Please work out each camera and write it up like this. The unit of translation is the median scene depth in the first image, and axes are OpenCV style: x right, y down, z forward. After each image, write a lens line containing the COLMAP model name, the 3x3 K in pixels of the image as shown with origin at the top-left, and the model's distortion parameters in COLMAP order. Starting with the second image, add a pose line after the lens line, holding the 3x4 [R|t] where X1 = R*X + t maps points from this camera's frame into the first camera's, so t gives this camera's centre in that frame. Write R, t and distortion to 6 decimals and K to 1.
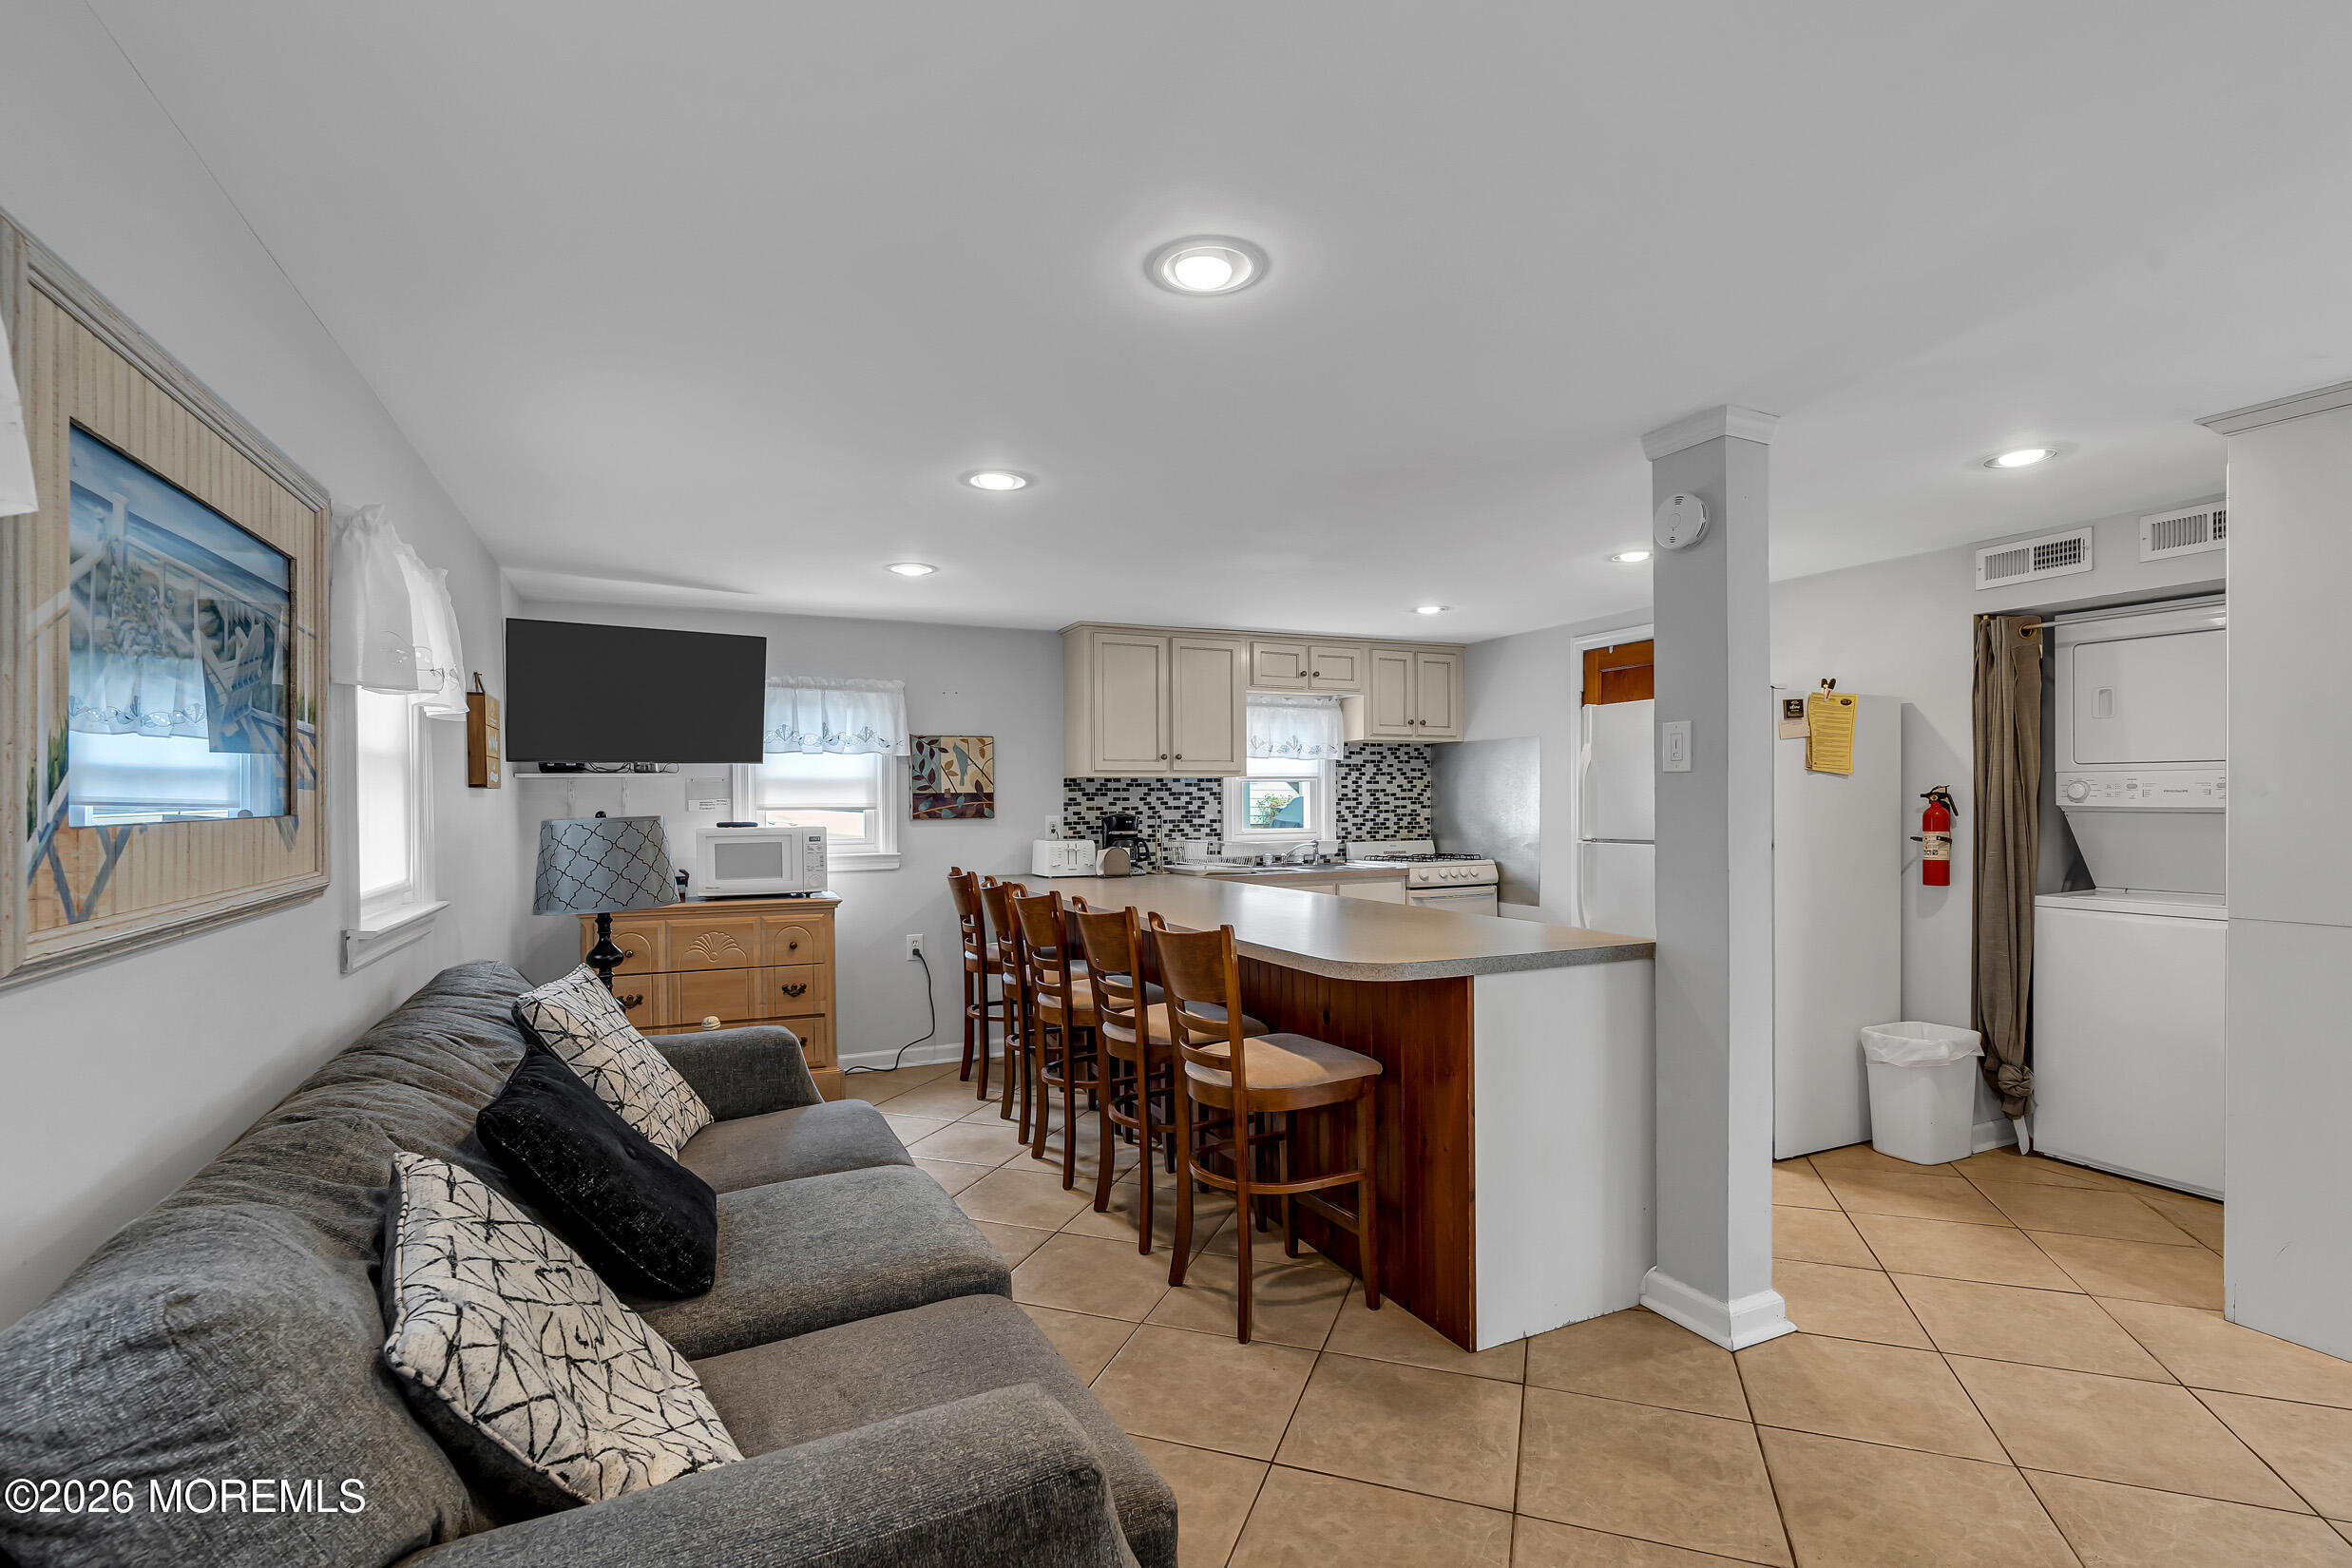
lens RADIAL K [[1071.6, 0, 1195.1], [0, 1071.6, 802.0], [0, 0, 1]] dist [-0.006933, 0.002603]
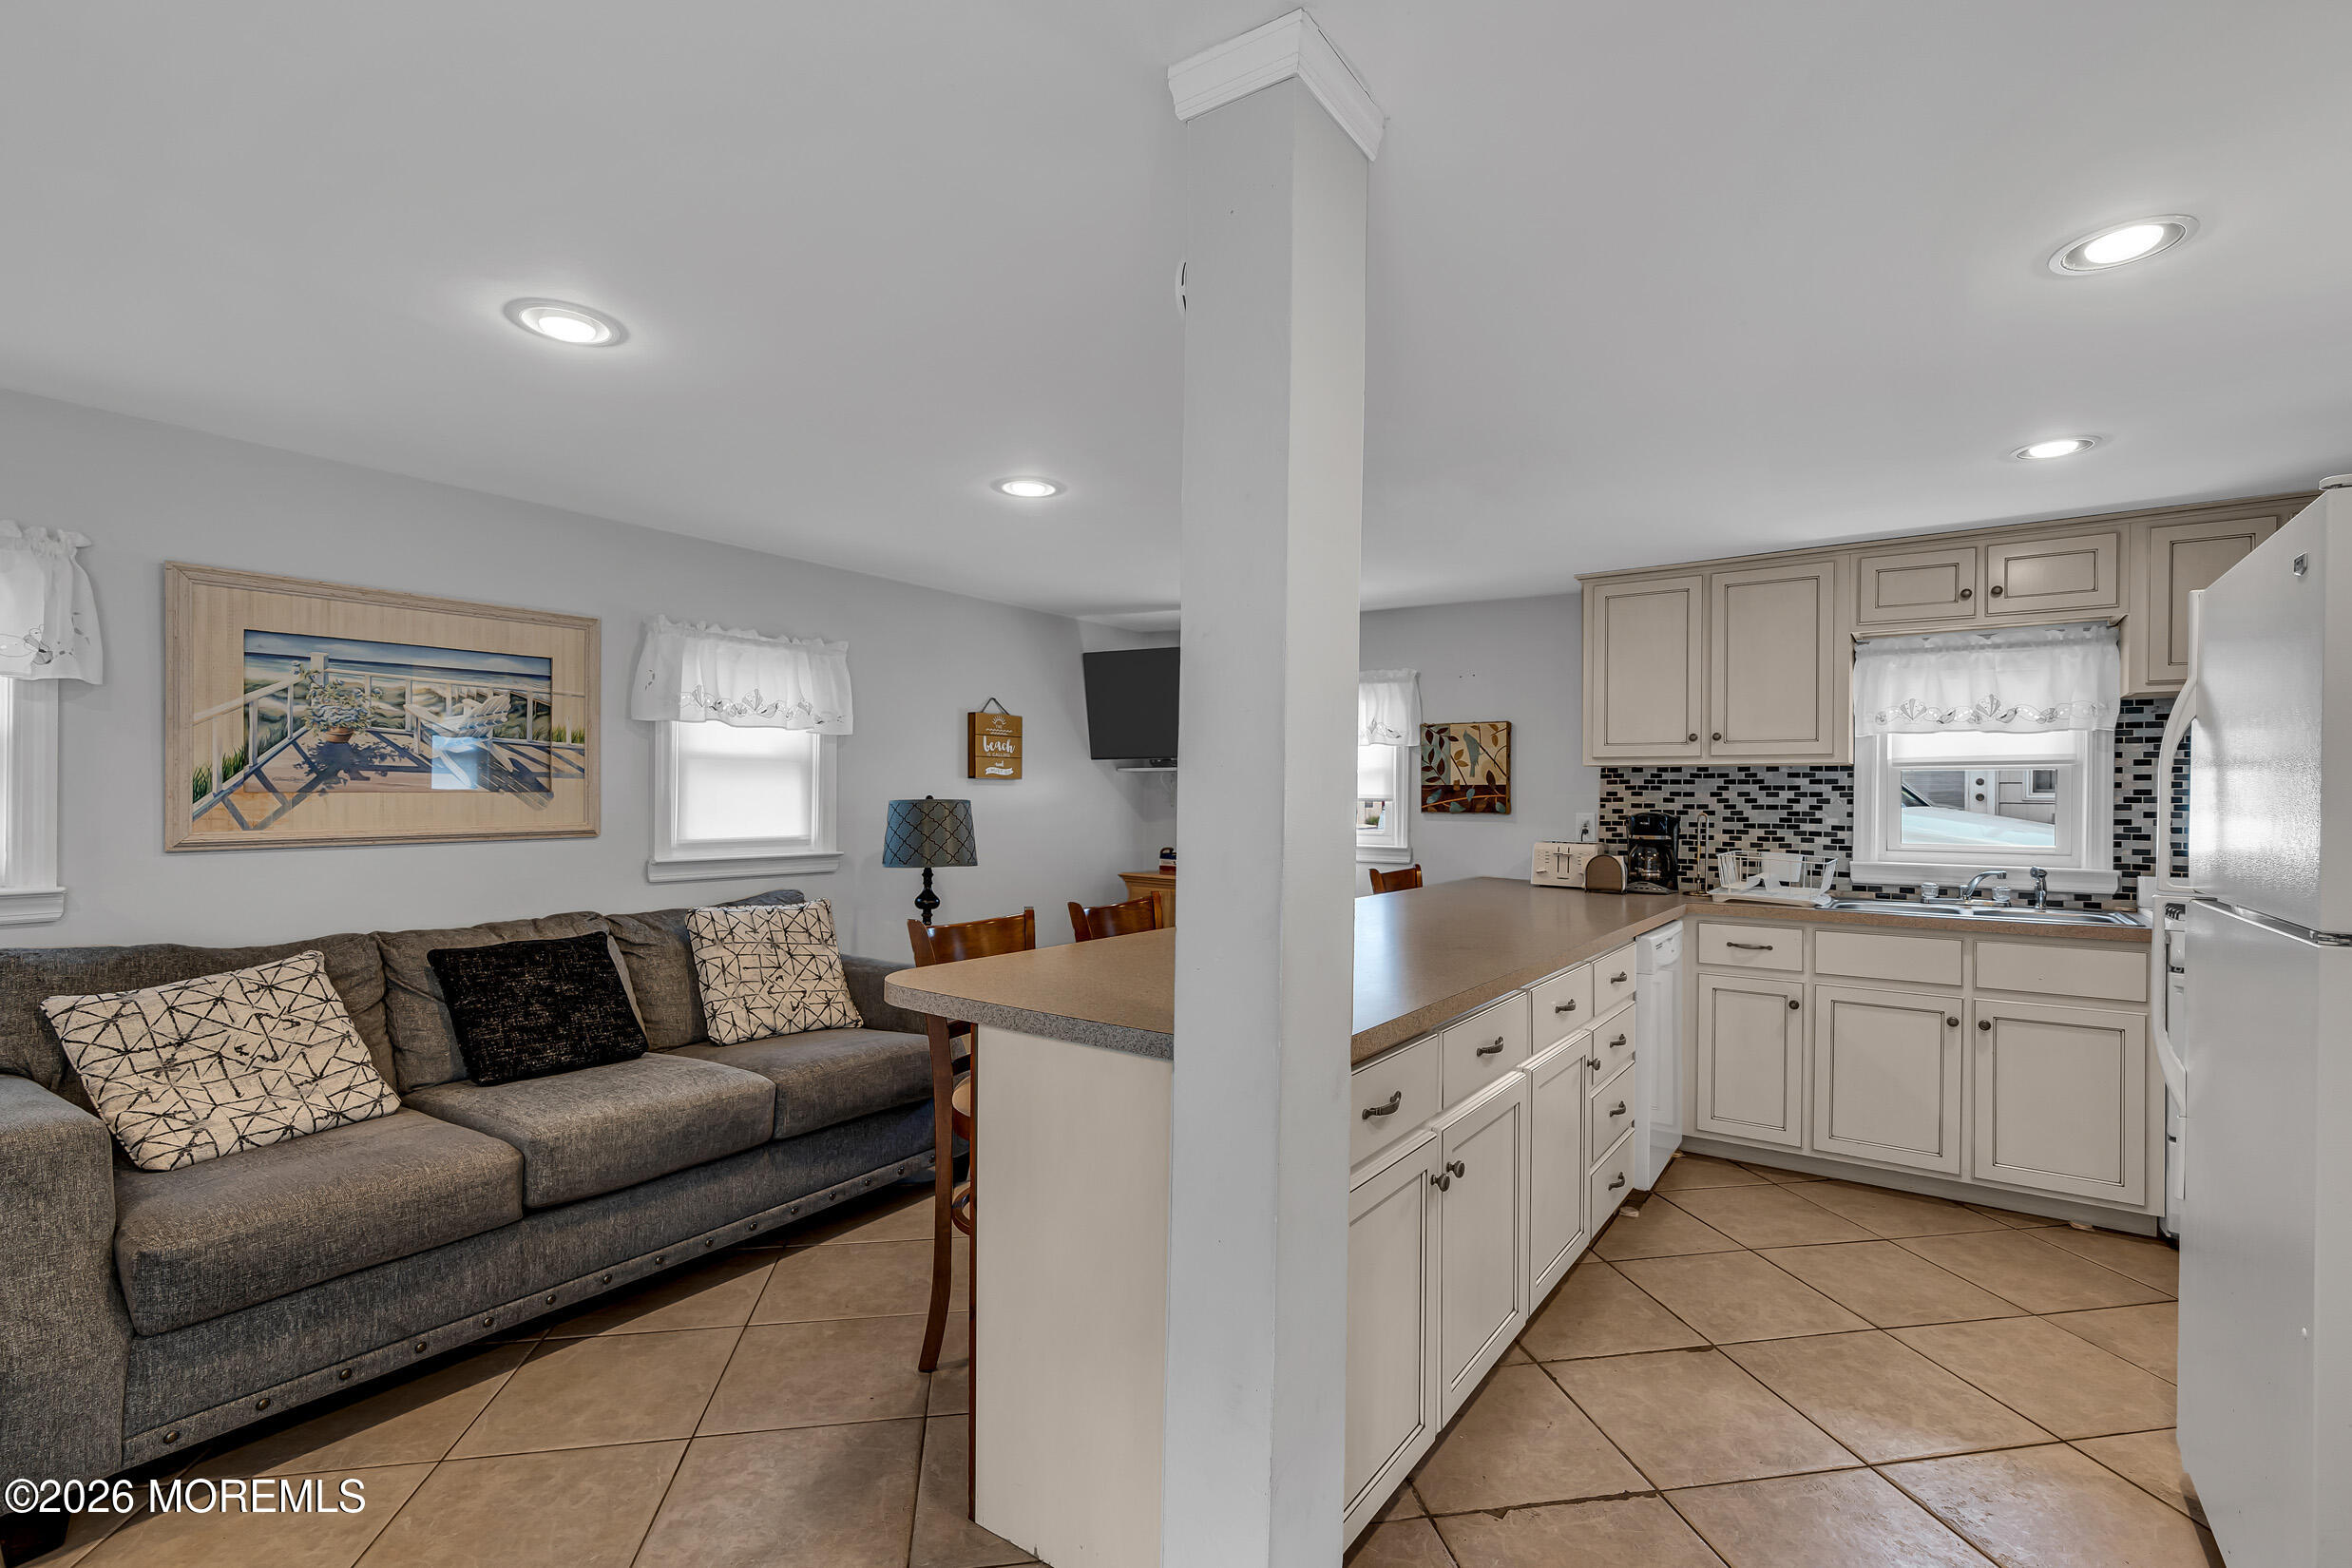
lens RADIAL K [[1071.6, 0, 1189.3], [0, 1071.6, 796.0], [0, 0, 1]] dist [-0.006933, 0.002603]
pose [[0.493514, 0.012874, -0.869642, 0.419998], [-0.012461, 0.999892, 0.007730, -0.002981], [0.869648, 0.007021, 0.493622, 0.317580]]
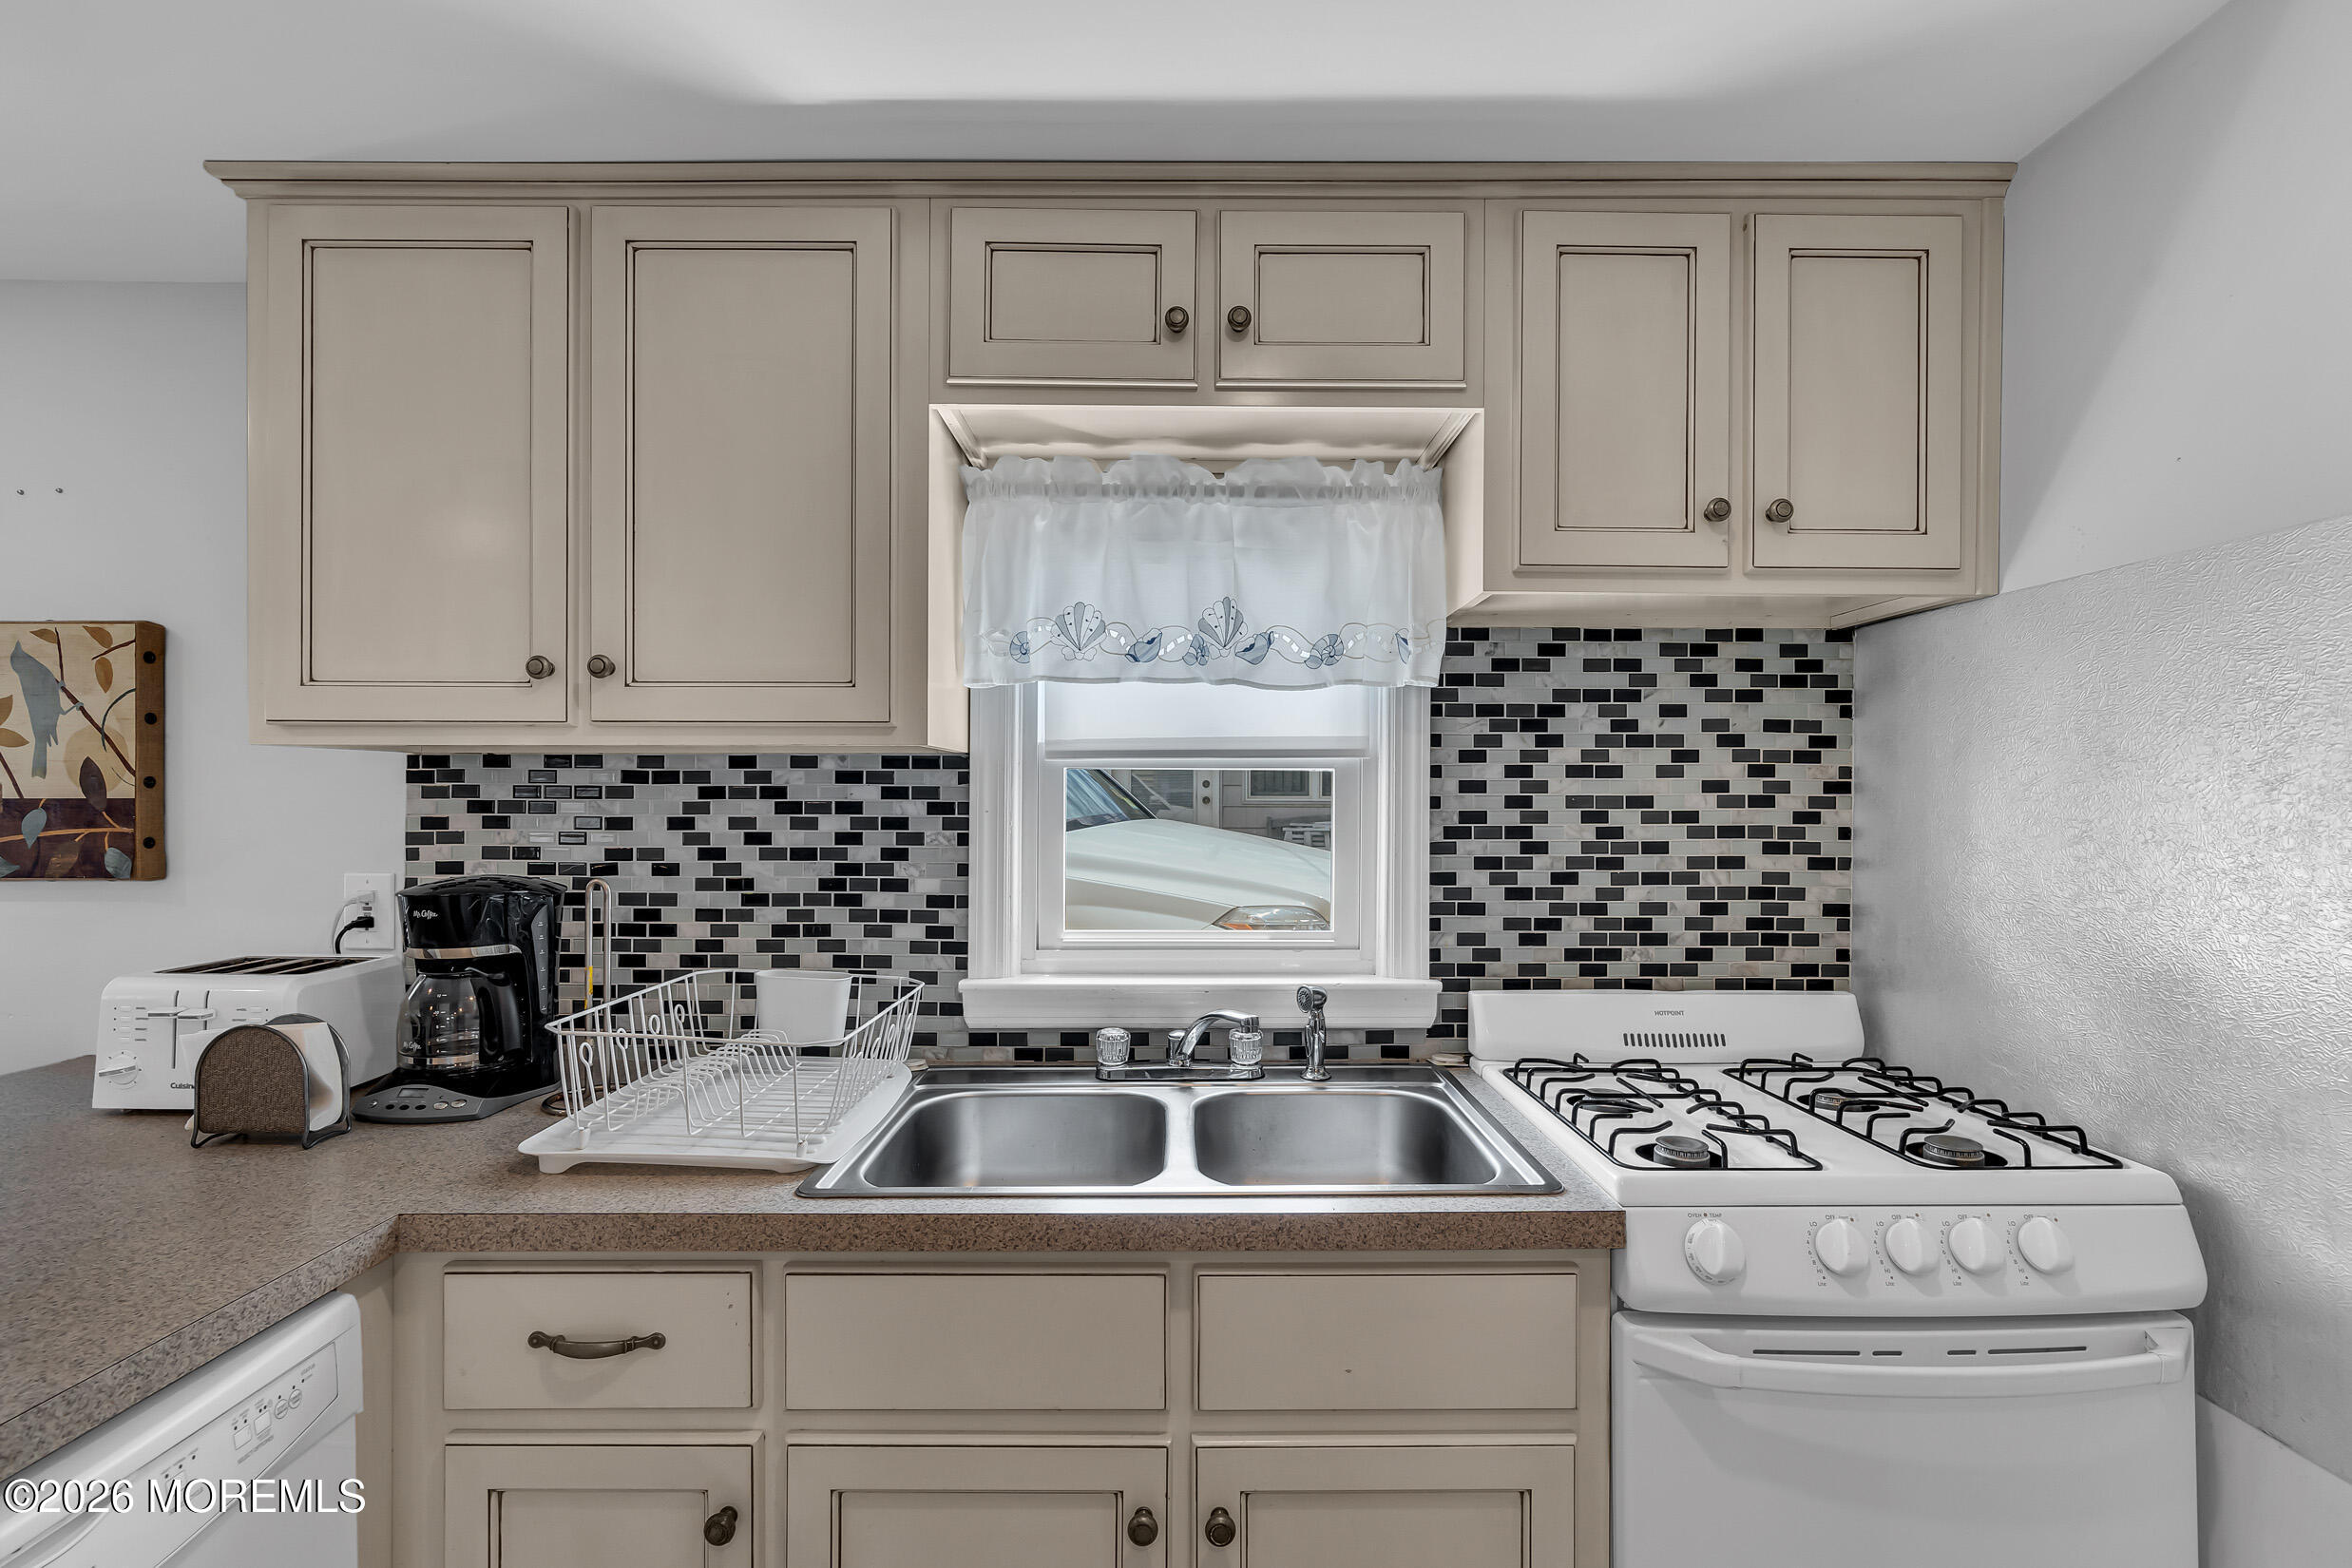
lens RADIAL K [[1071.6, 0, 1185.6], [0, 1071.6, 795.2], [0, 0, 1]] dist [-0.006933, 0.002603]
pose [[0.906288, 0.011289, -0.422509, 0.209128], [-0.011441, 0.999932, 0.002176, -0.013191], [0.422505, 0.002862, 0.906356, 0.792473]]
